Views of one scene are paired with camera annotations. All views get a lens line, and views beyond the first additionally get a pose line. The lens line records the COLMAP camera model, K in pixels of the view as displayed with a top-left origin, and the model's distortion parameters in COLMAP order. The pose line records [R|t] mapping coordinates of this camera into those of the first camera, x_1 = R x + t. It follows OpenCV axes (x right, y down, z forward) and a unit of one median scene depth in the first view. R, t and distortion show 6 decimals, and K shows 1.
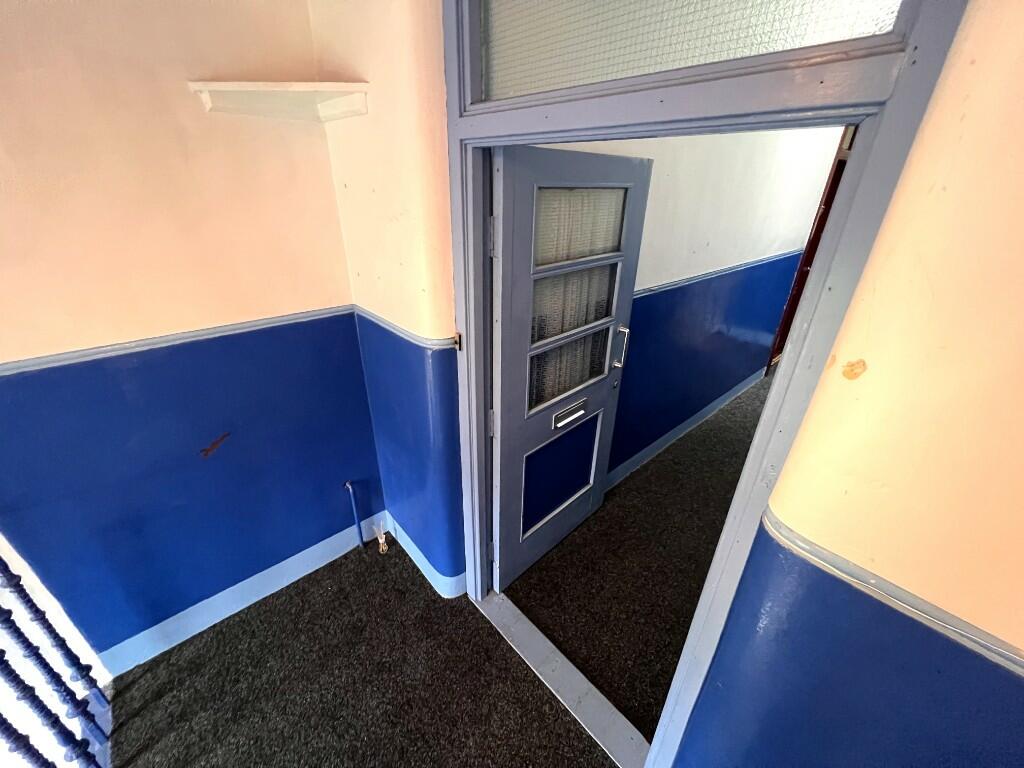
lens RADIAL K [[409.6, 0, 512.0], [0, 409.6, 384.0], [0, 0, 1]] dist [-0.000909, 0.000086]
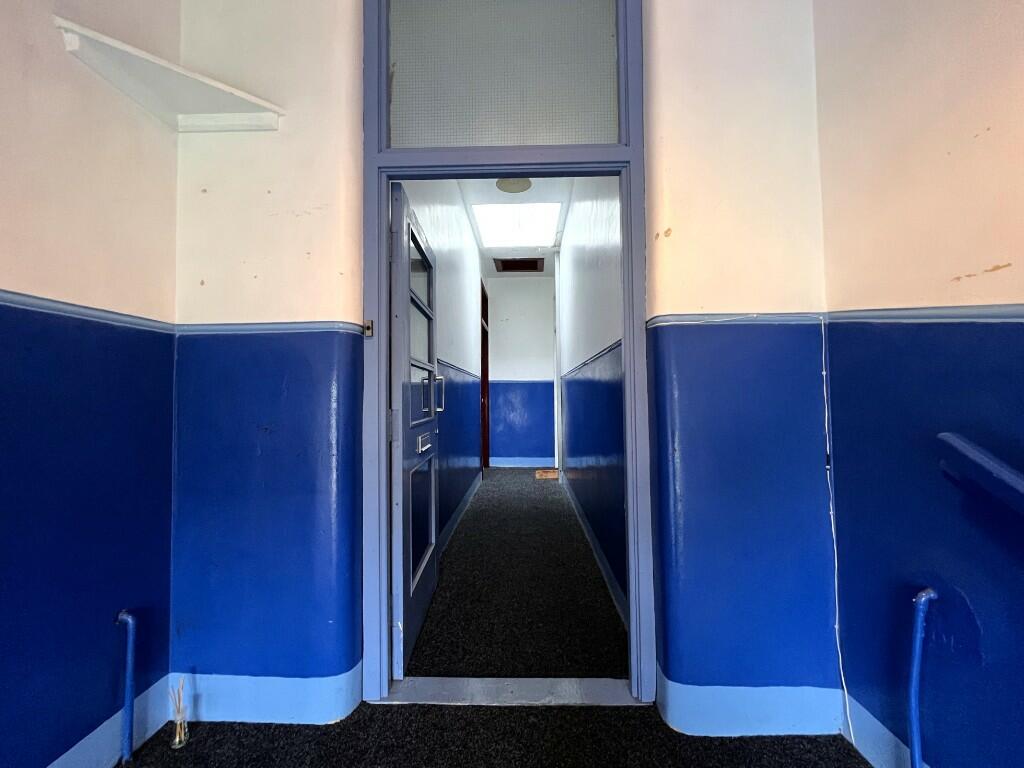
lens RADIAL K [[418.9, 0, 512.0], [0, 418.9, 384.0], [0, 0, 1]] dist [-0.000340, -0.000135]
pose [[0.693215, -0.009220, 0.720672, -0.555229], [0.342865, 0.883745, -0.318496, 0.417557], [-0.633953, 0.467879, 0.615786, 0.145961]]
